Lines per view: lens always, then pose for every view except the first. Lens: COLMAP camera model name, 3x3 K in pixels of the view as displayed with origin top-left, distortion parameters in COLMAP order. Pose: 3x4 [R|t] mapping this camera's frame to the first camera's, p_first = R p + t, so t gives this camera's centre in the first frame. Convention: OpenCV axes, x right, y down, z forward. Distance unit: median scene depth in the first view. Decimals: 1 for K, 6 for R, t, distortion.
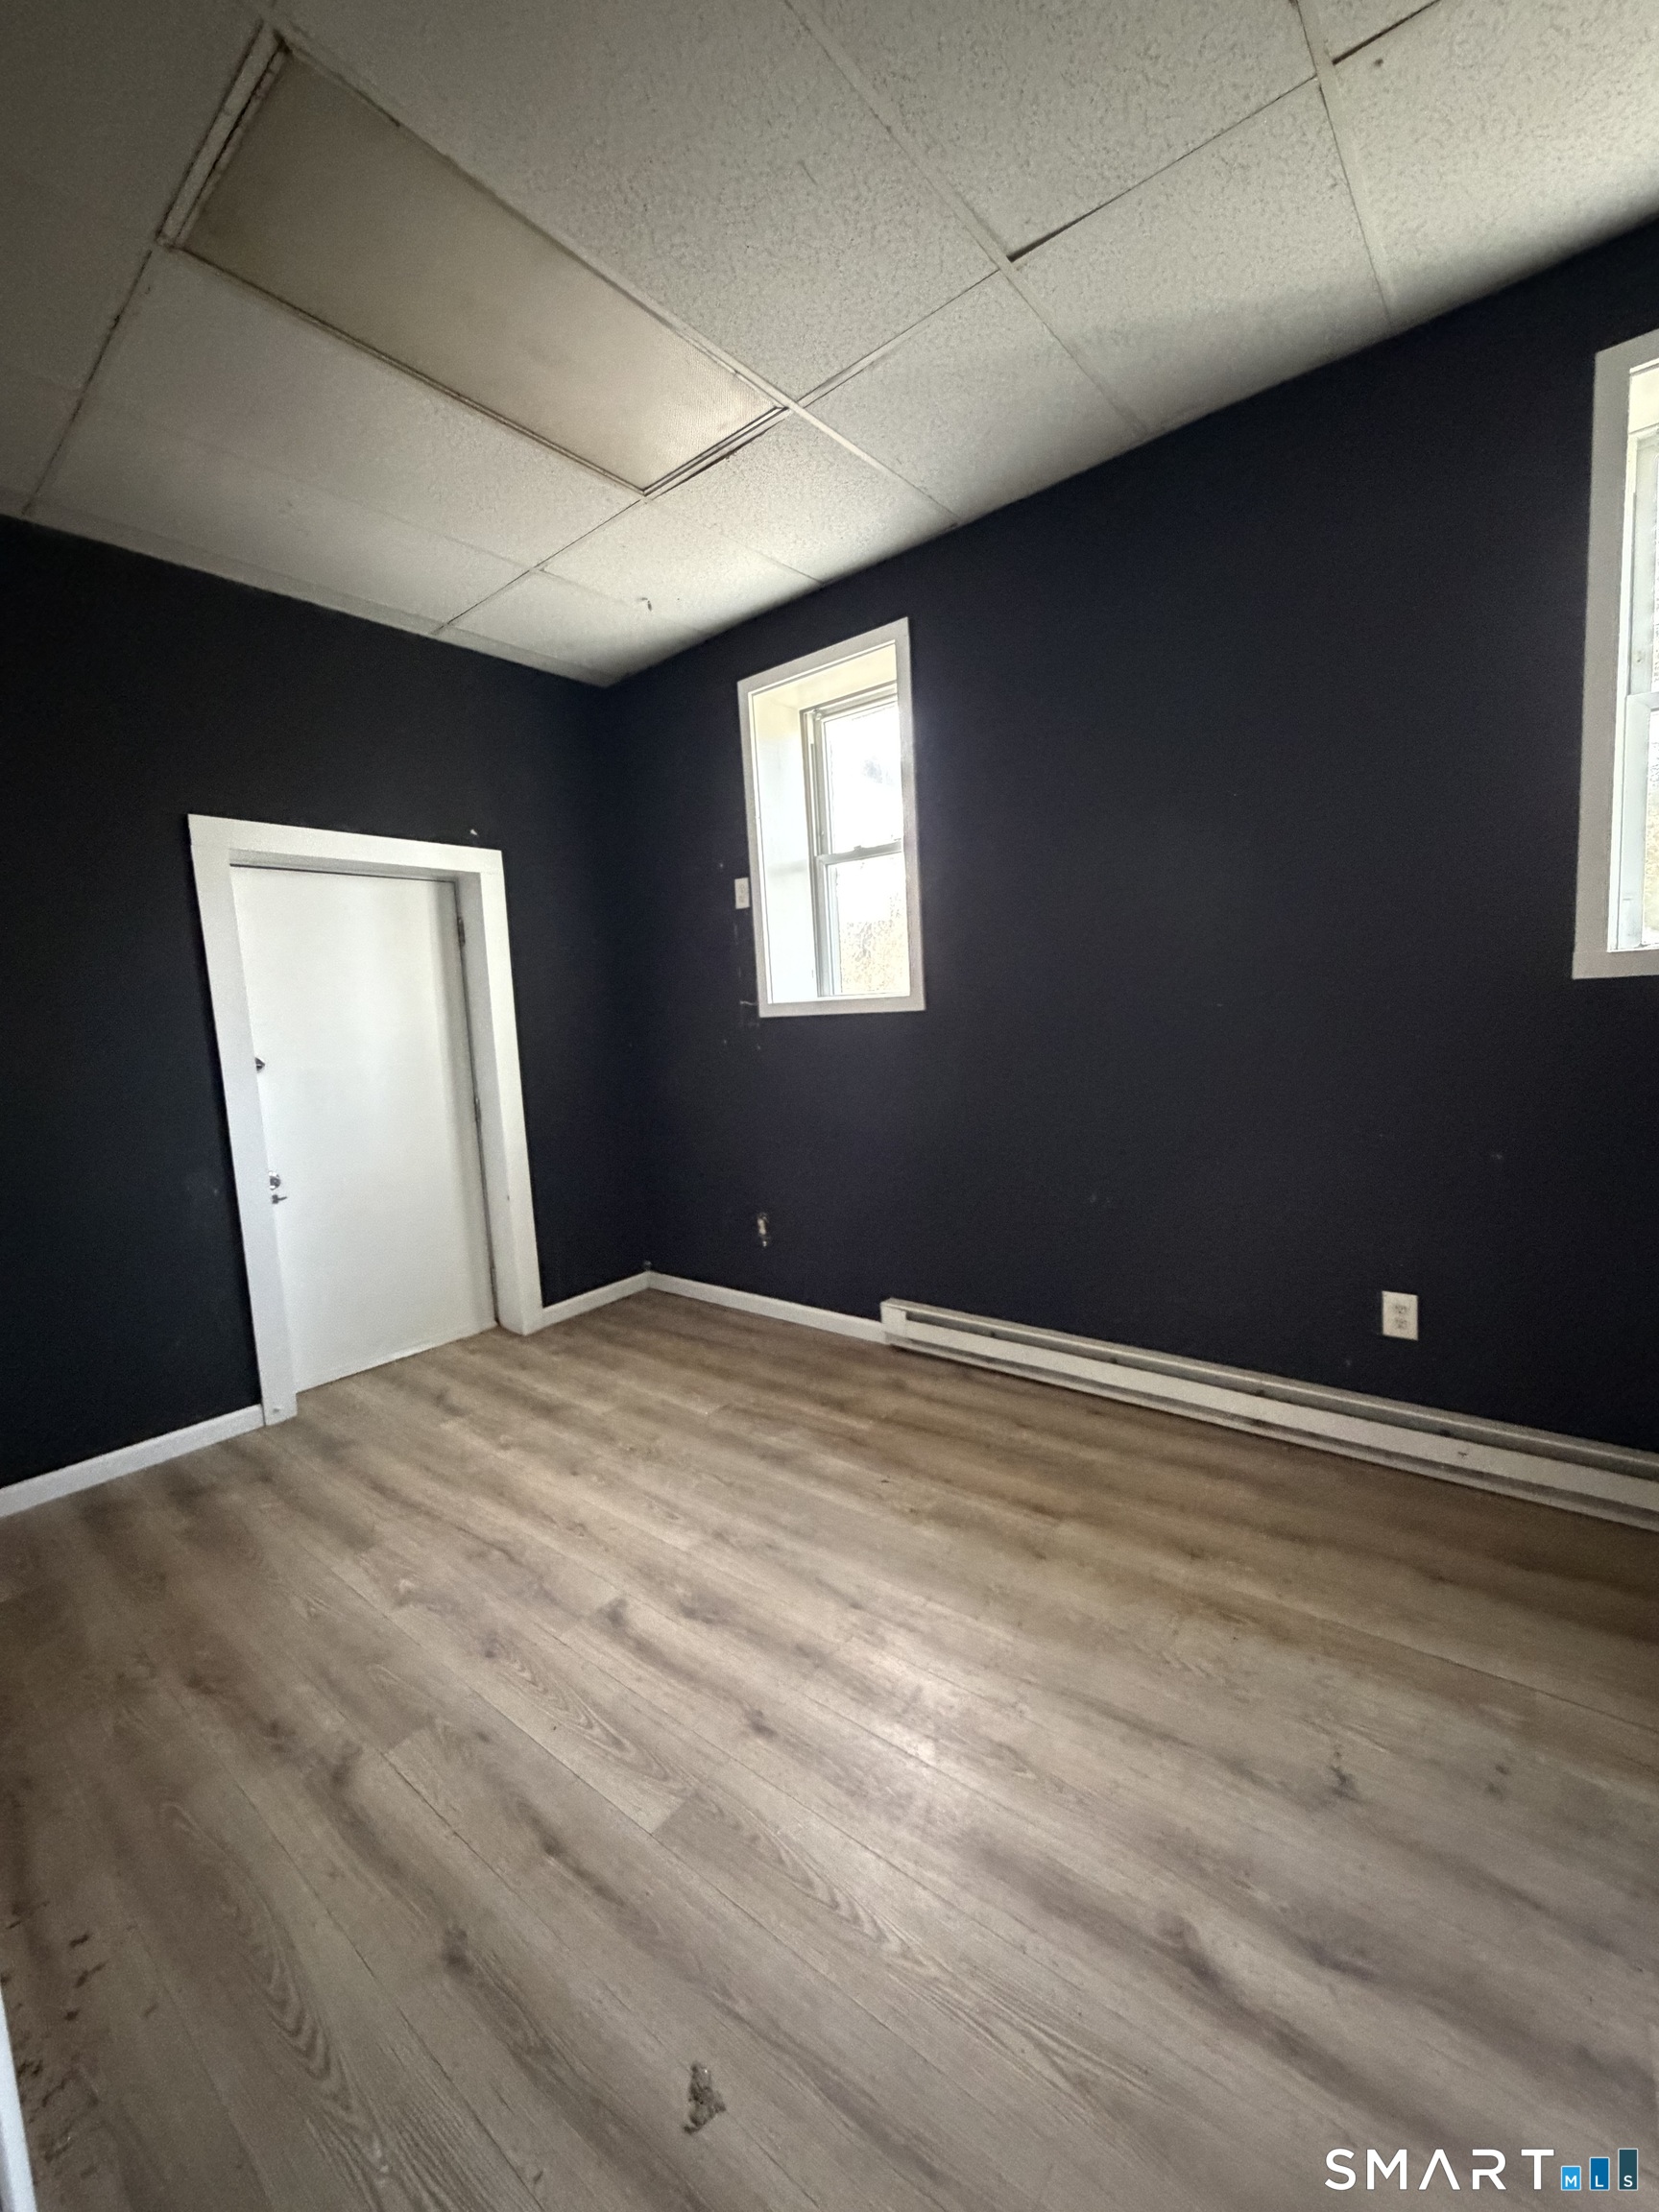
lens RADIAL K [[889.1, 0, 831.7], [0, 889.1, 1104.5], [0, 0, 1]] dist [0.001662, -0.000618]
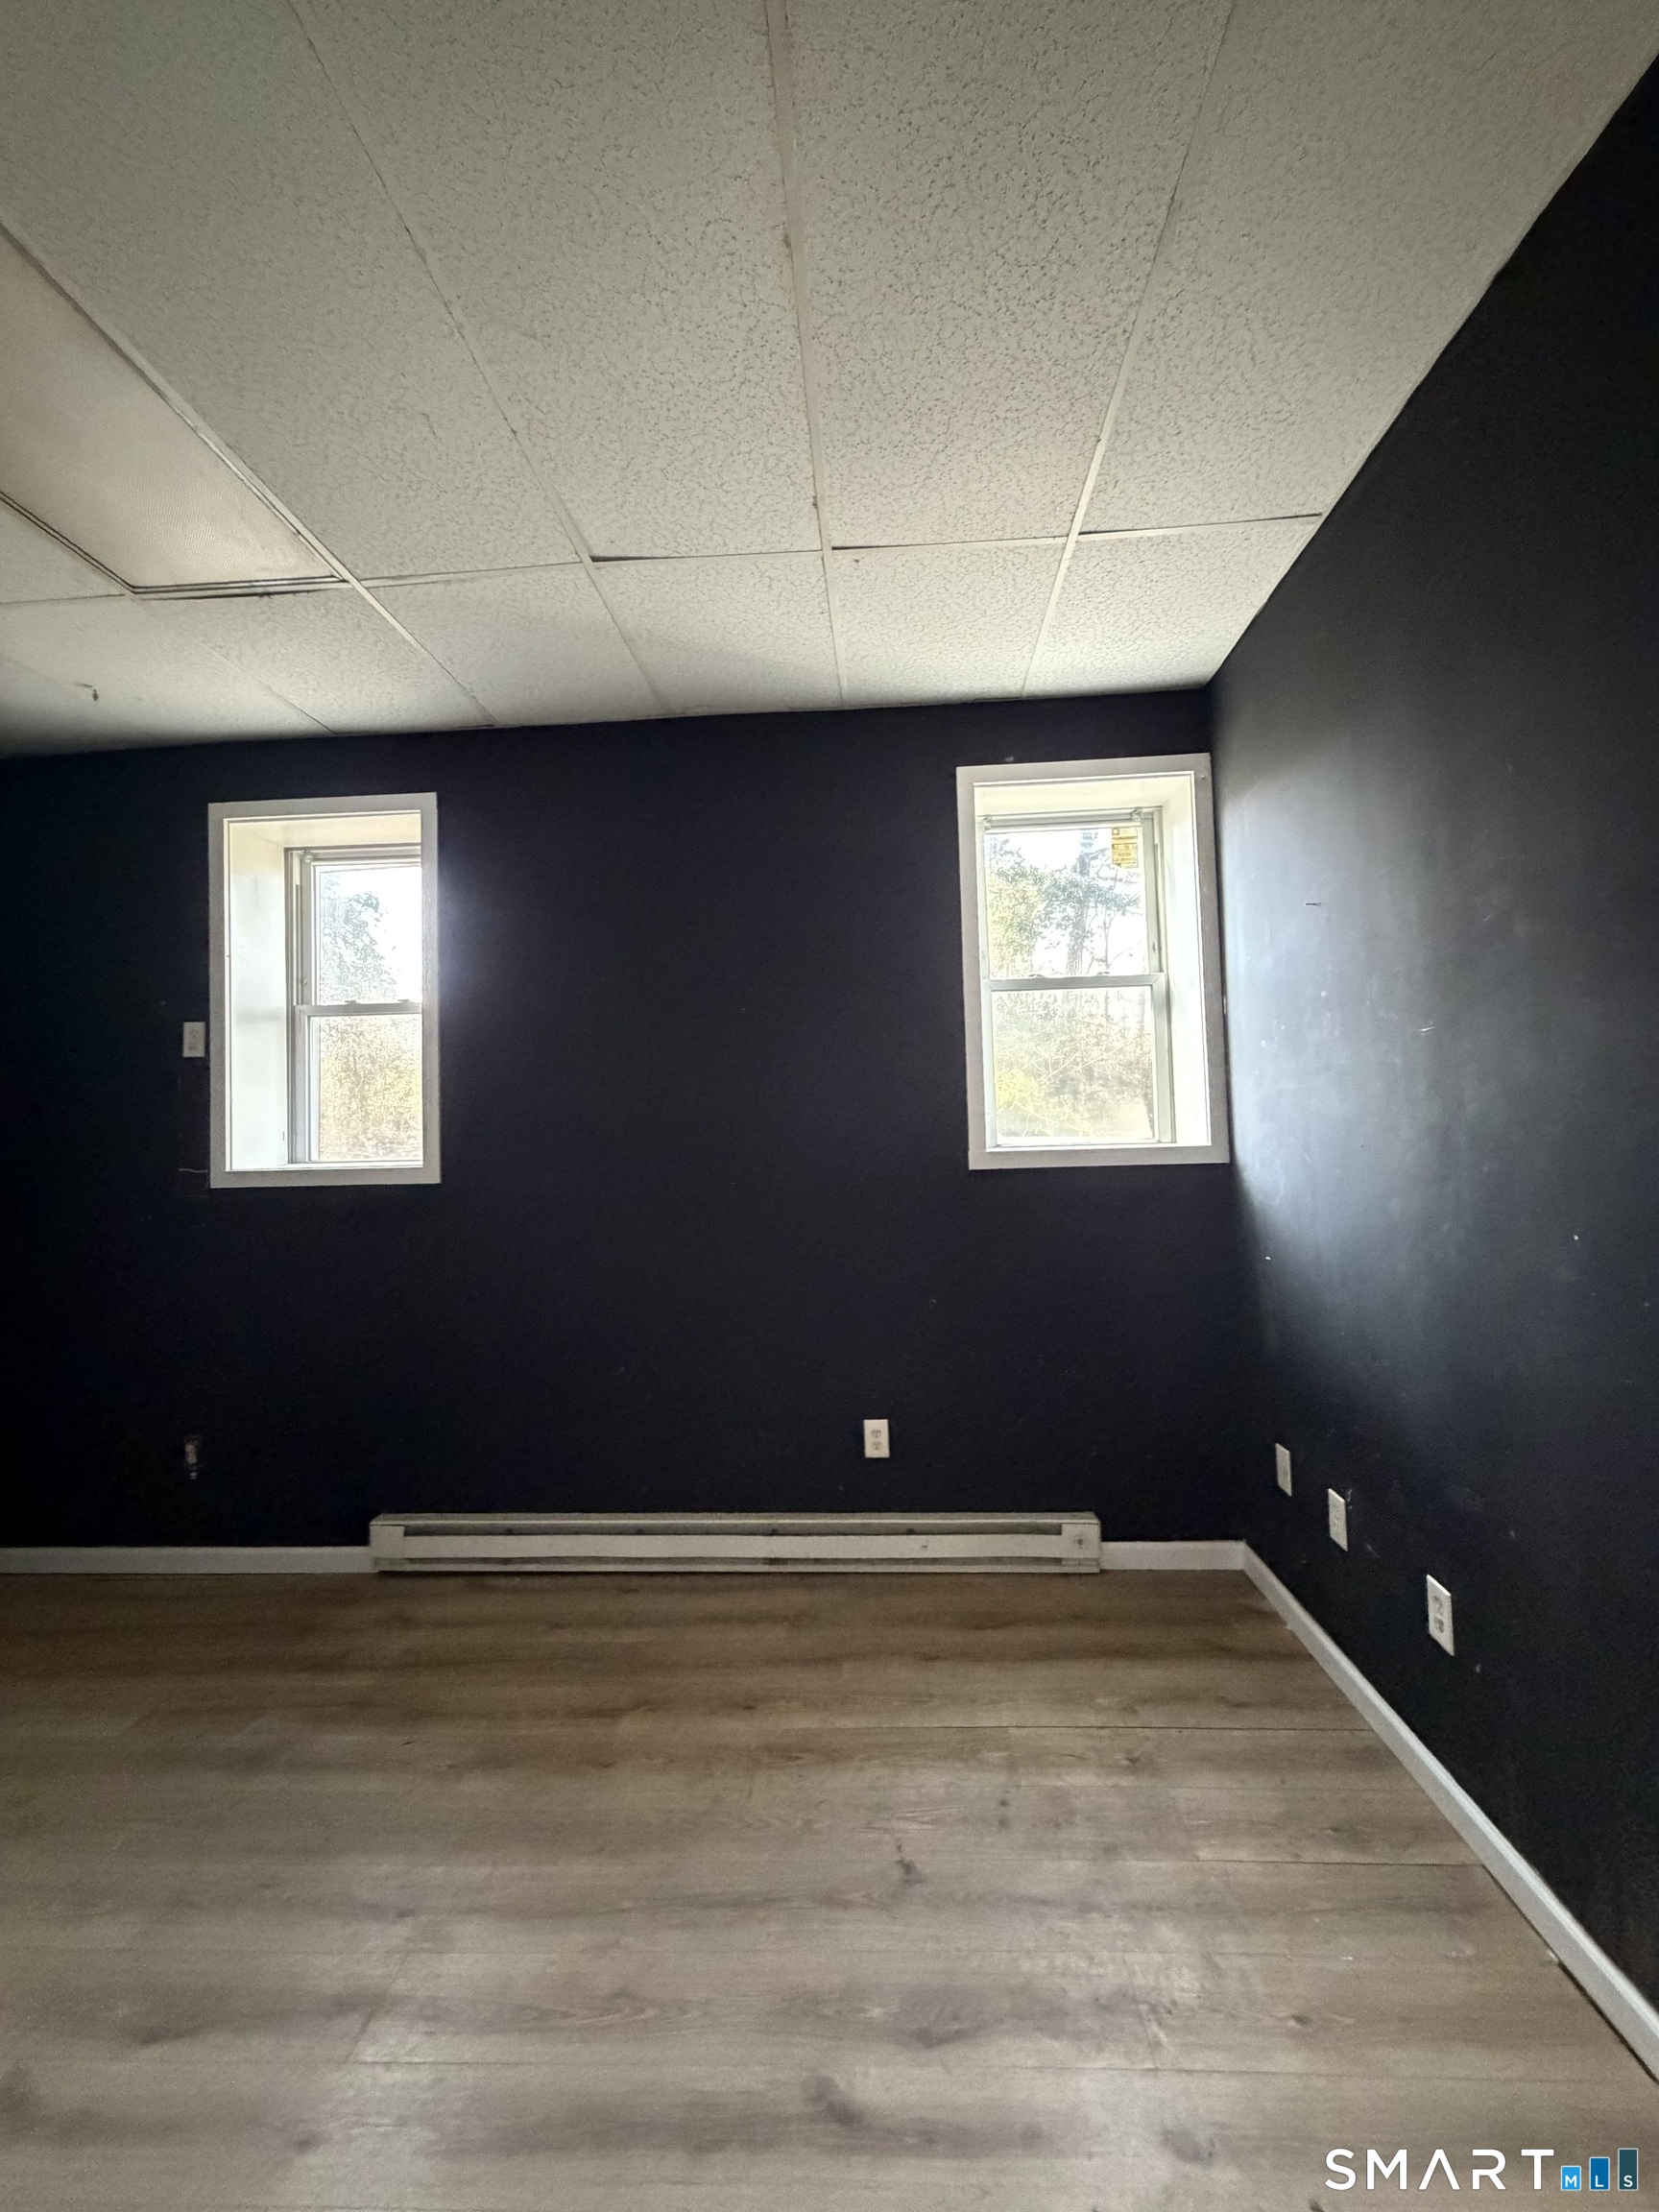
lens RADIAL K [[889.1, 0, 834.9], [0, 889.1, 1102.5], [0, 0, 1]] dist [0.001662, -0.000618]
pose [[0.809266, 0.053741, 0.584980, -0.133554], [0.045603, 0.987054, -0.153766, -0.030865], [-0.585670, 0.151114, 0.796338, -0.012565]]
